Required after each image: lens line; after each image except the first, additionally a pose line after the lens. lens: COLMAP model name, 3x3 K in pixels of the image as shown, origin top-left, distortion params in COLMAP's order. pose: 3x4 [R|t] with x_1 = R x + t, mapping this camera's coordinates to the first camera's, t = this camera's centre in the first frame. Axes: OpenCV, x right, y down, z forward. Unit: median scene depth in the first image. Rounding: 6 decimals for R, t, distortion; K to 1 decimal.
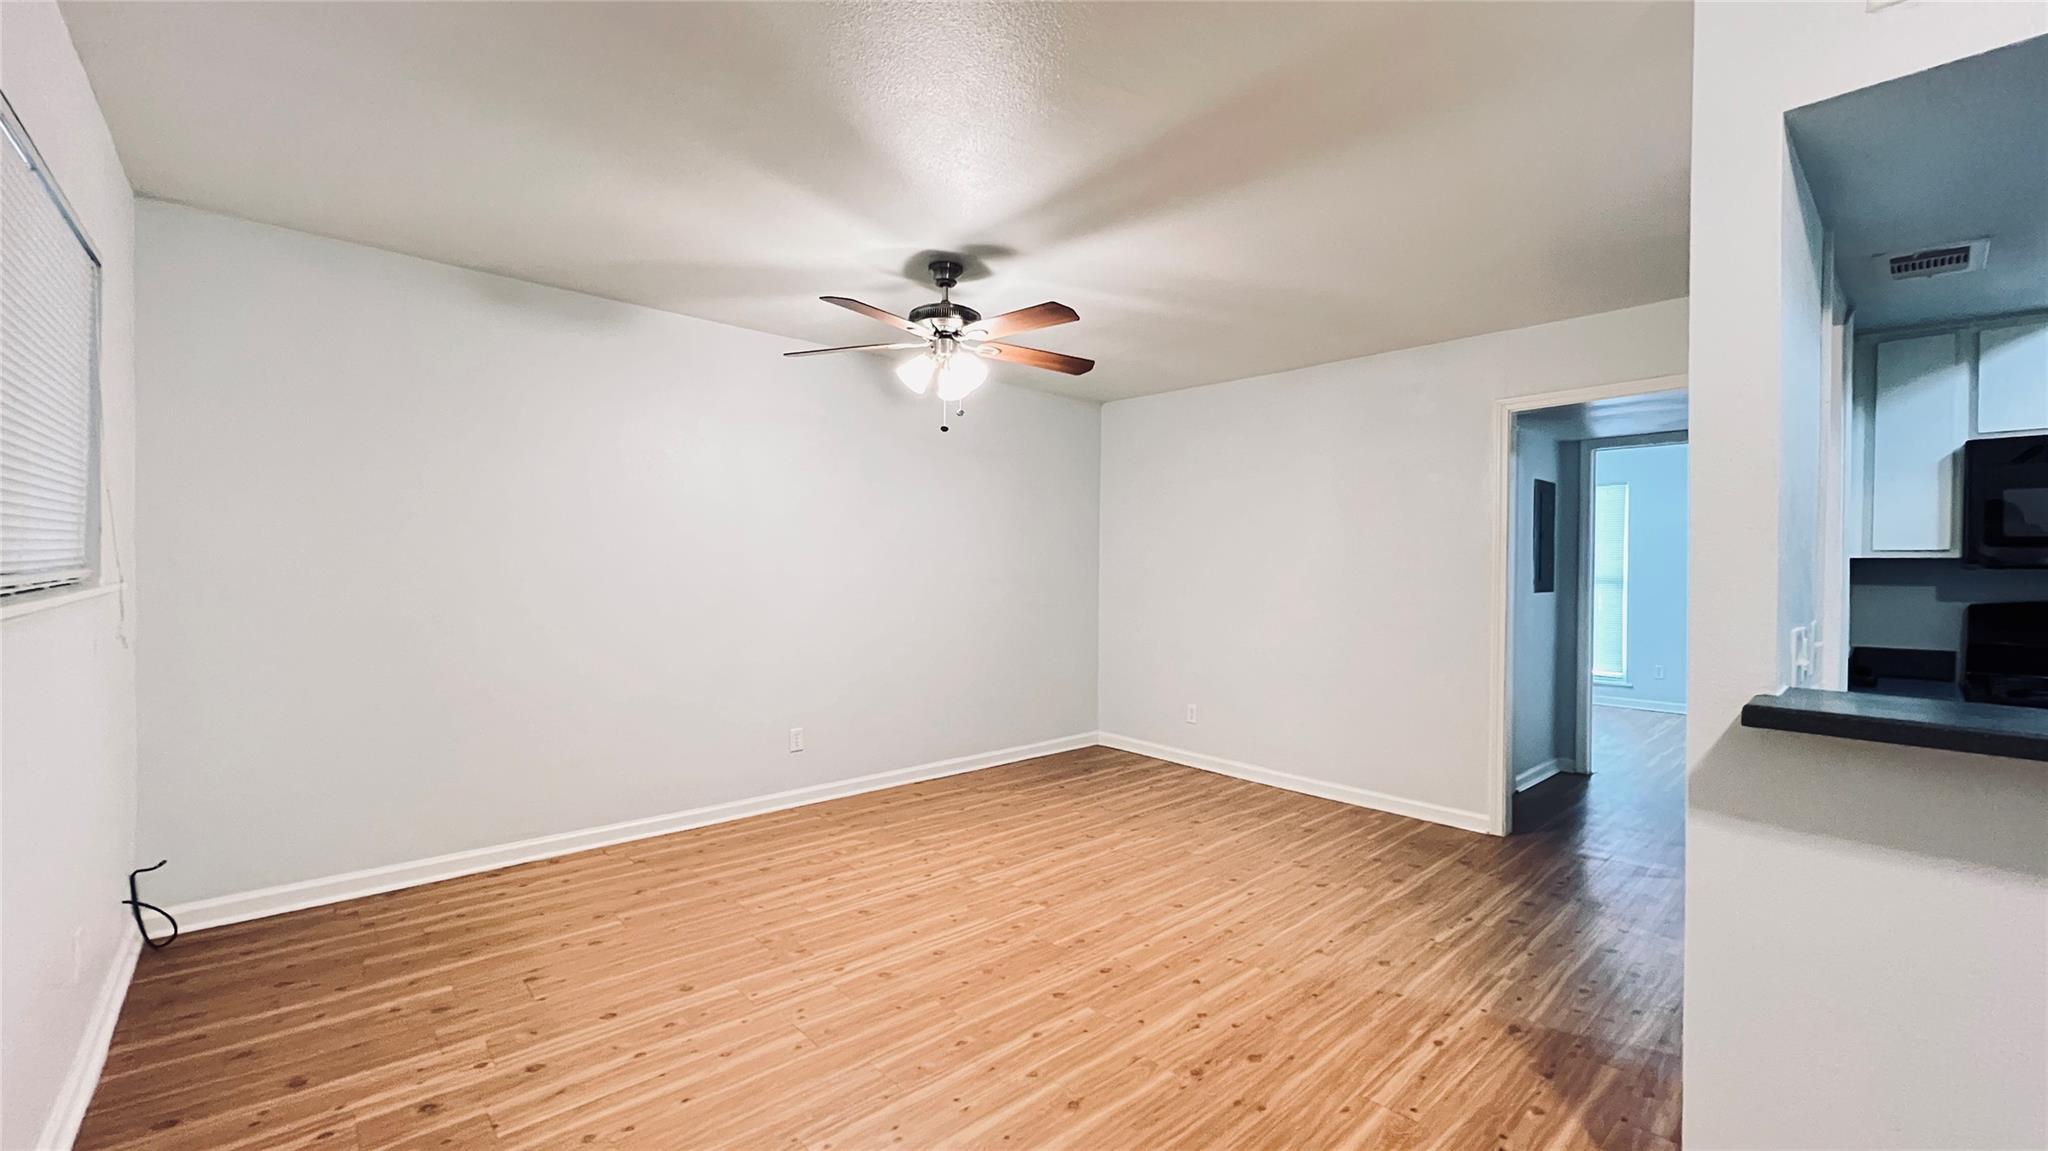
lens RADIAL K [[825.1, 0, 1020.2], [0, 825.1, 572.0], [0, 0, 1]] dist [-0.003338, -0.000086]
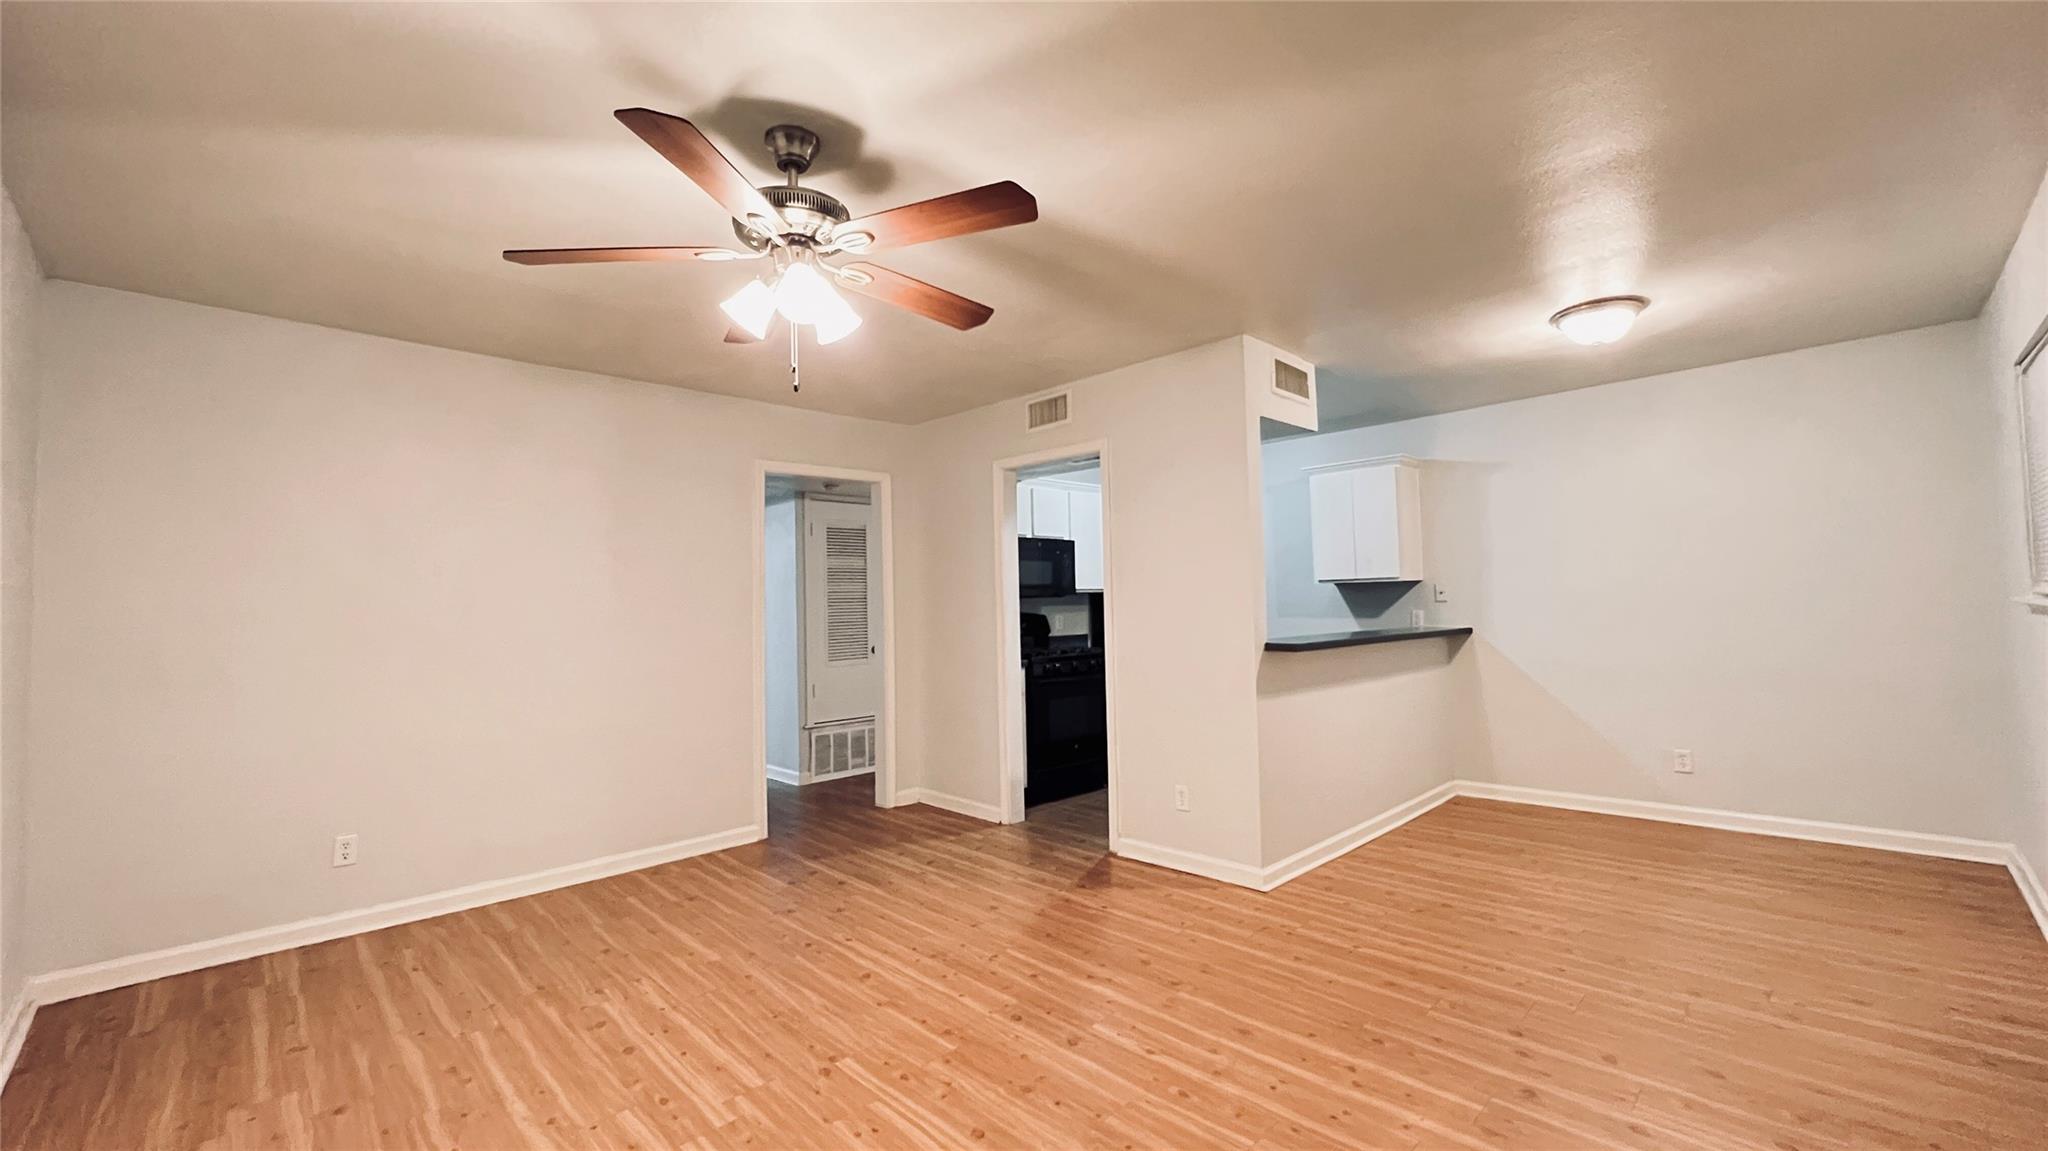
lens RADIAL K [[825.1, 0, 1026.7], [0, 825.1, 565.0], [0, 0, 1]] dist [-0.003338, -0.000086]
pose [[-0.045949, 0.036392, 0.998281, -0.645769], [0.033178, 0.998840, -0.034885, -0.005133], [-0.998393, 0.031518, -0.047103, 0.755357]]
